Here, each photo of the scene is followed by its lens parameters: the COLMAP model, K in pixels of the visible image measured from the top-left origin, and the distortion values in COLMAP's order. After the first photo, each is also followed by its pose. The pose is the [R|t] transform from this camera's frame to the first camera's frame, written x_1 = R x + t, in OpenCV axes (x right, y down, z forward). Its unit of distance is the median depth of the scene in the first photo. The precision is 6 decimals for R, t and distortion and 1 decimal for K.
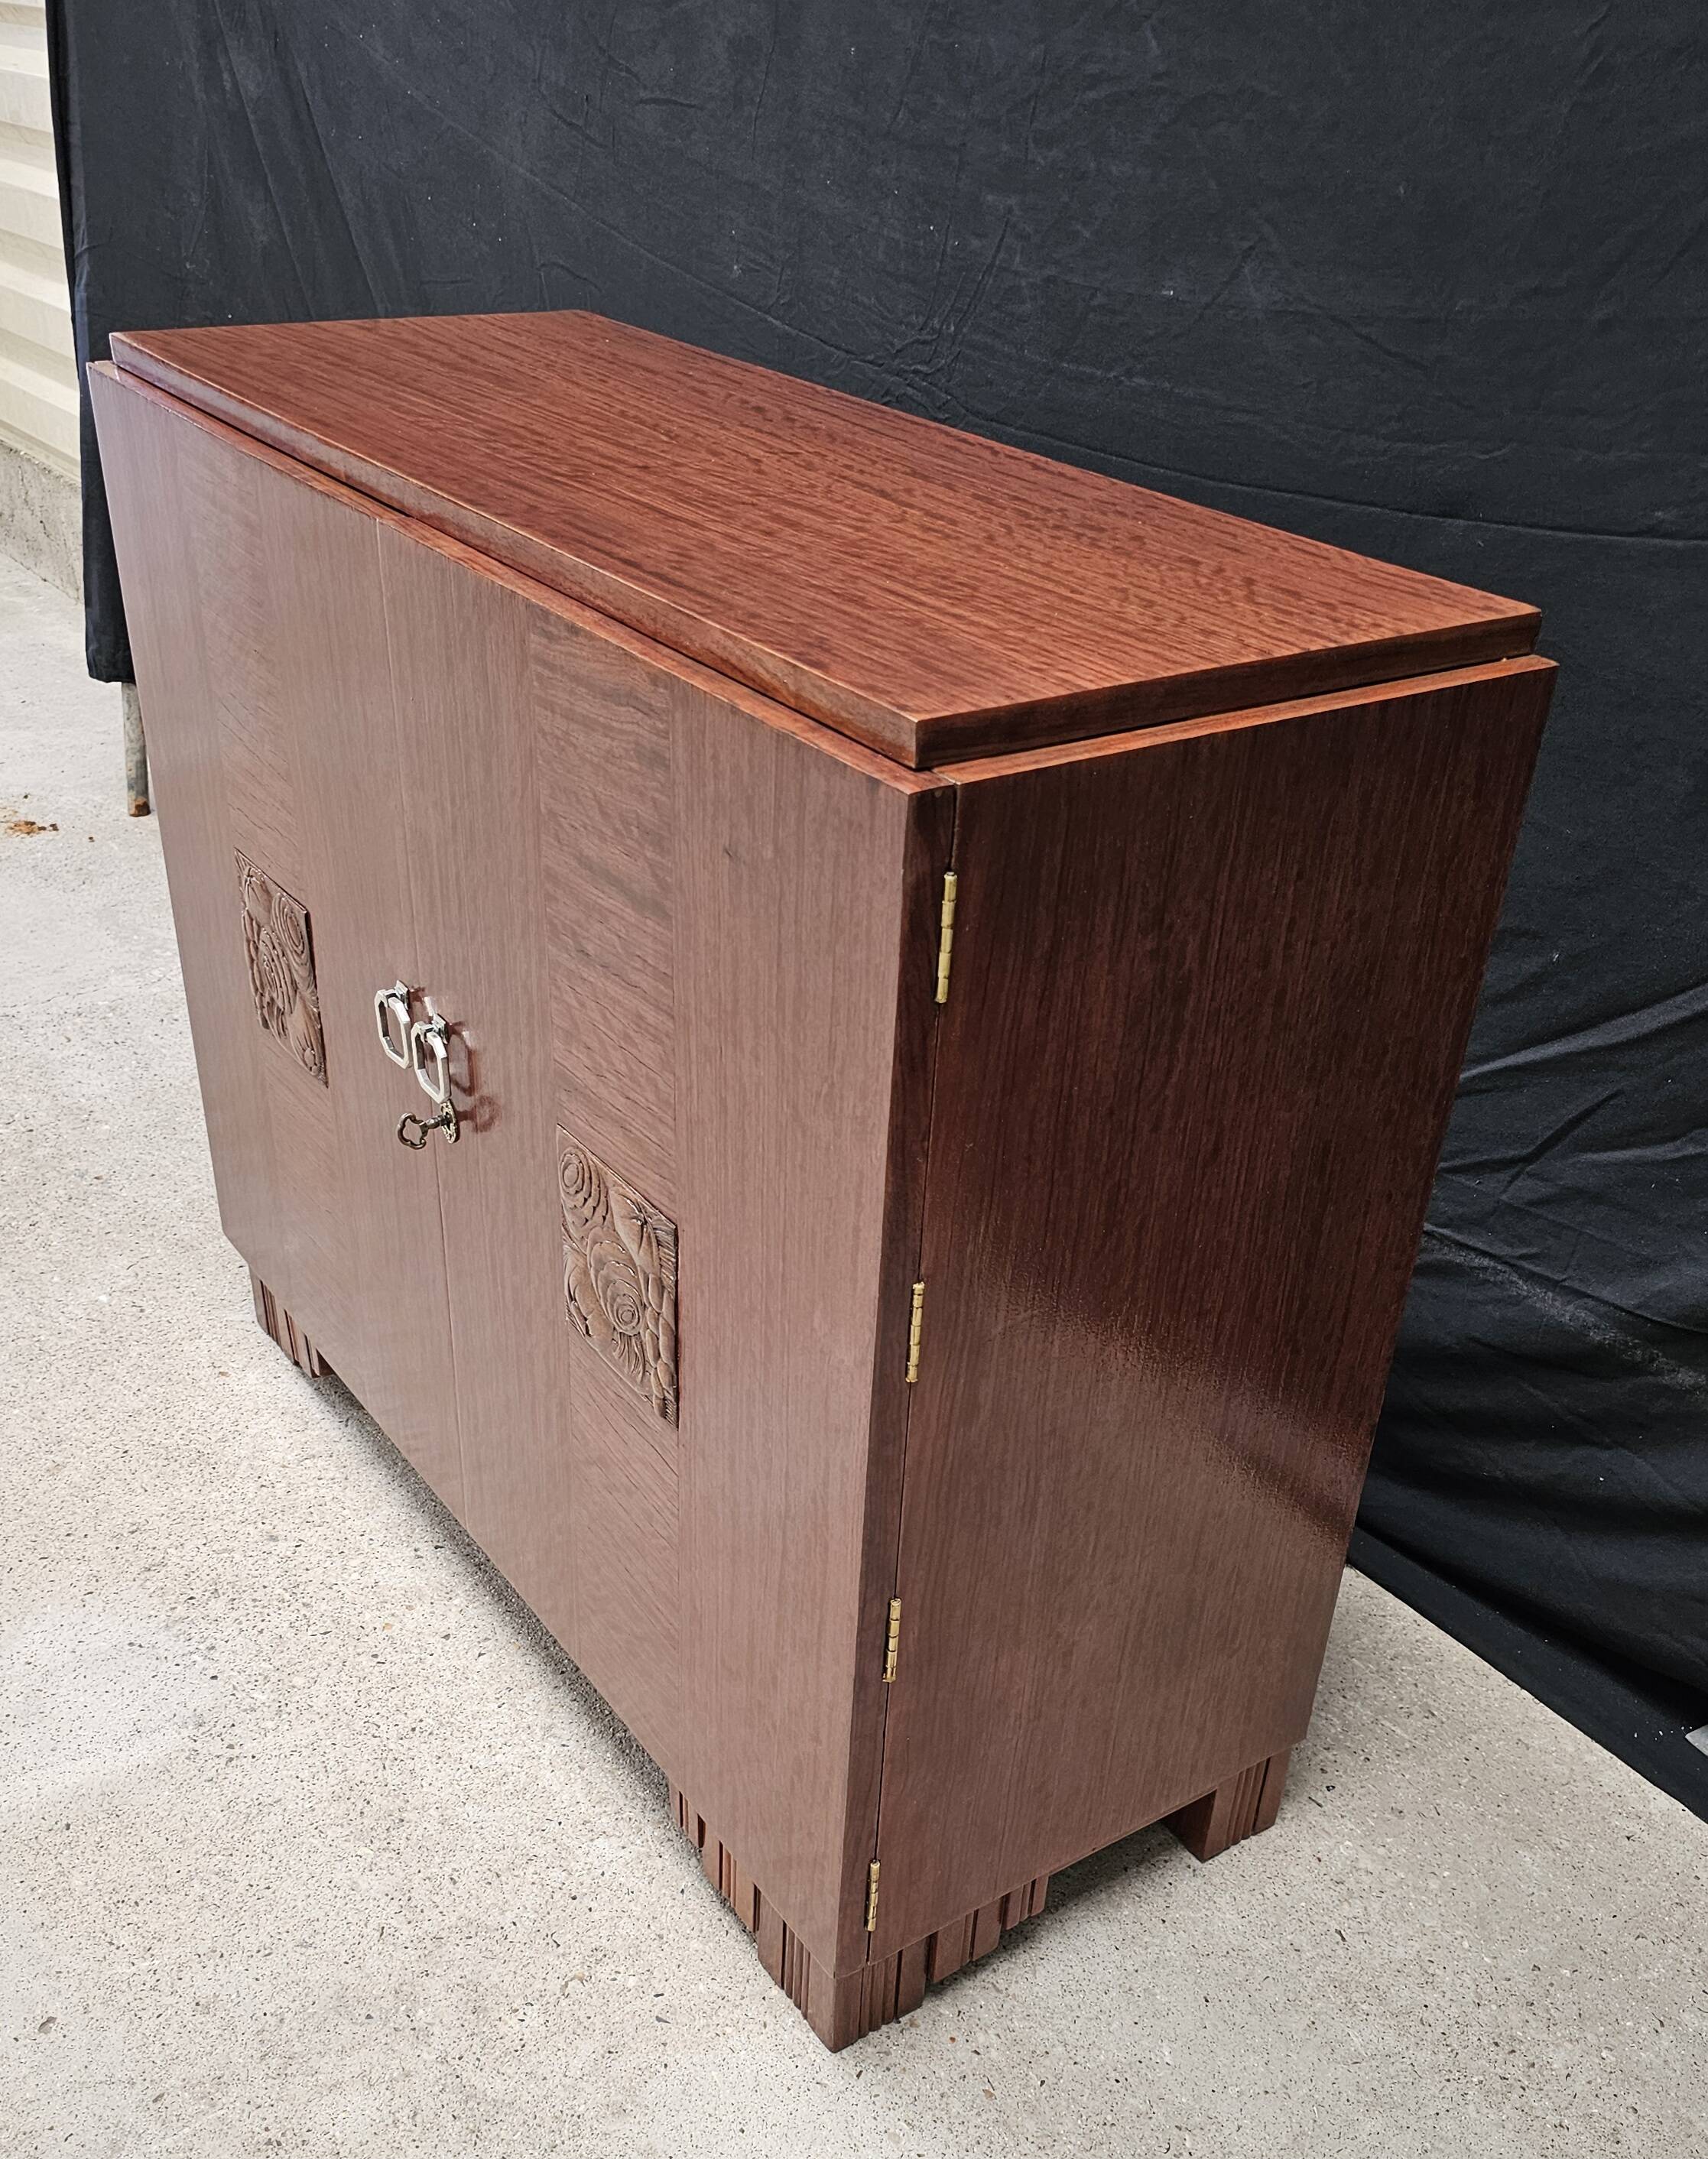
lens RADIAL K [[2071.1, 0, 890.7], [0, 2071.1, 1369.4], [0, 0, 1]] dist [0.037519, 0.000000]
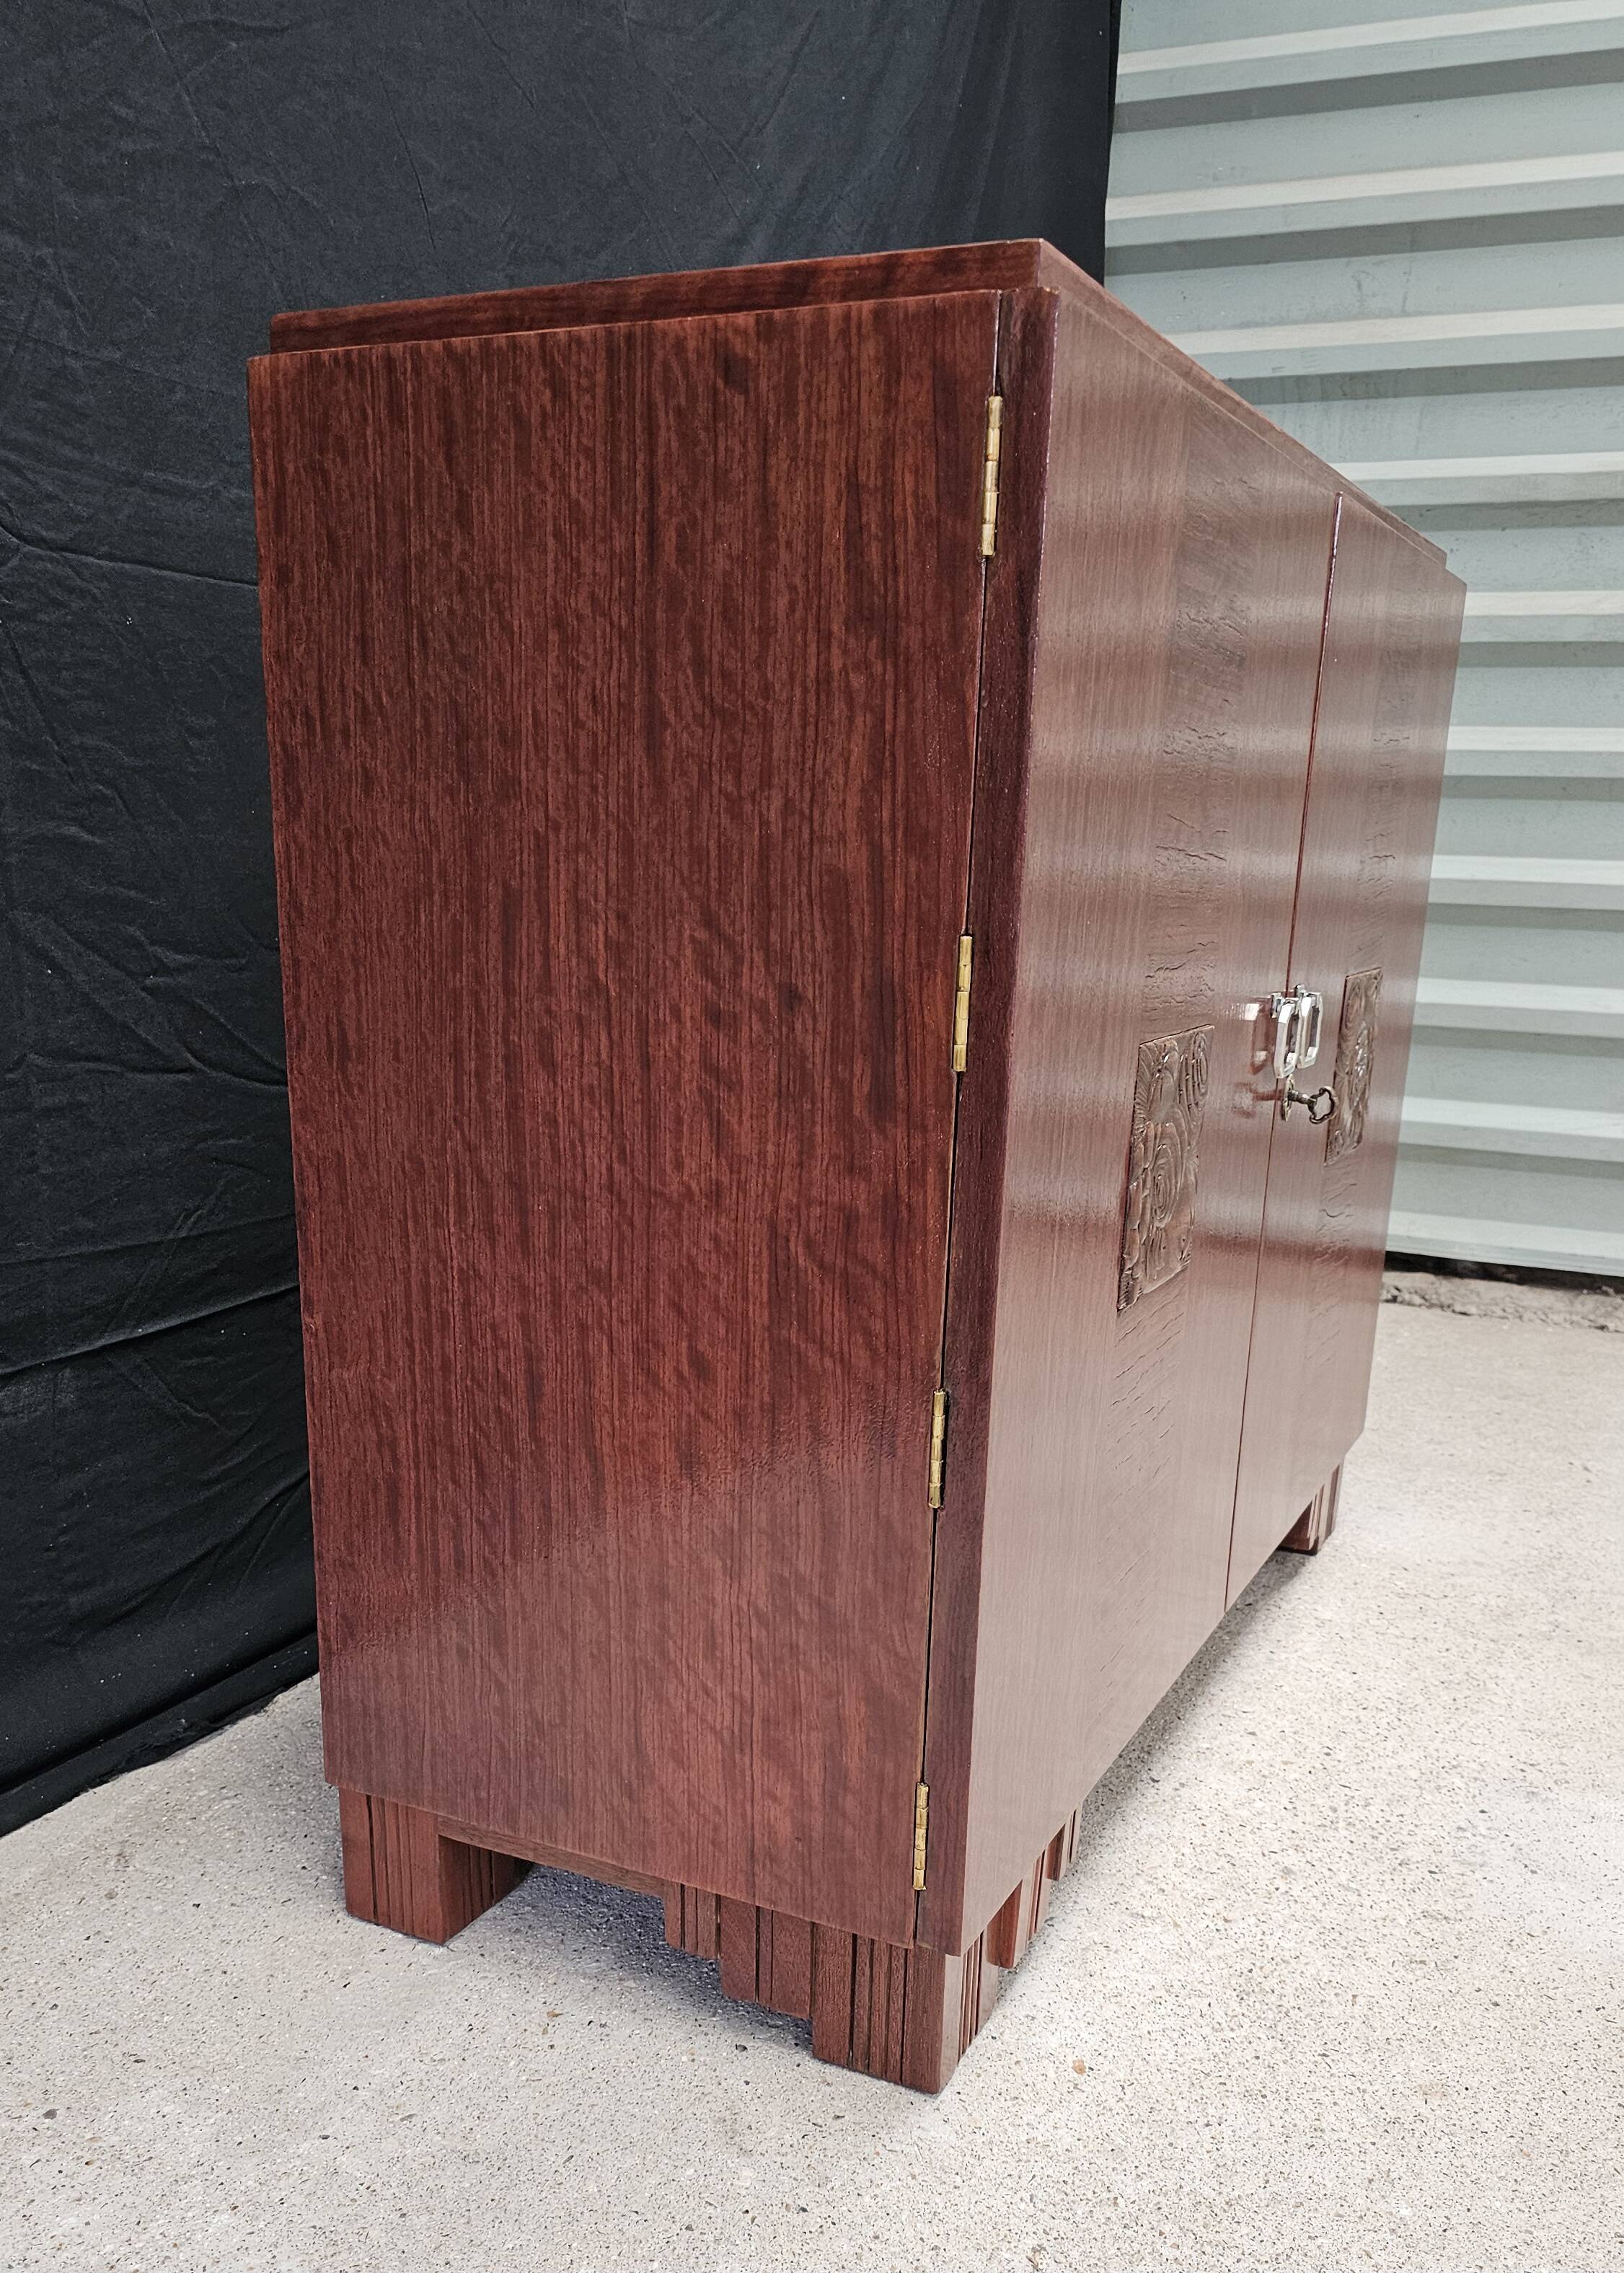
lens RADIAL K [[1942.7, 0, 786.5], [0, 1942.7, 1424.3], [0, 0, 1]] dist [0.044346, -0.031469]
pose [[-0.470337, -0.320113, 0.822381, -0.919742], [0.458696, 0.707437, 0.537709, -0.623707], [-0.753910, 0.630128, -0.185899, 1.431880]]
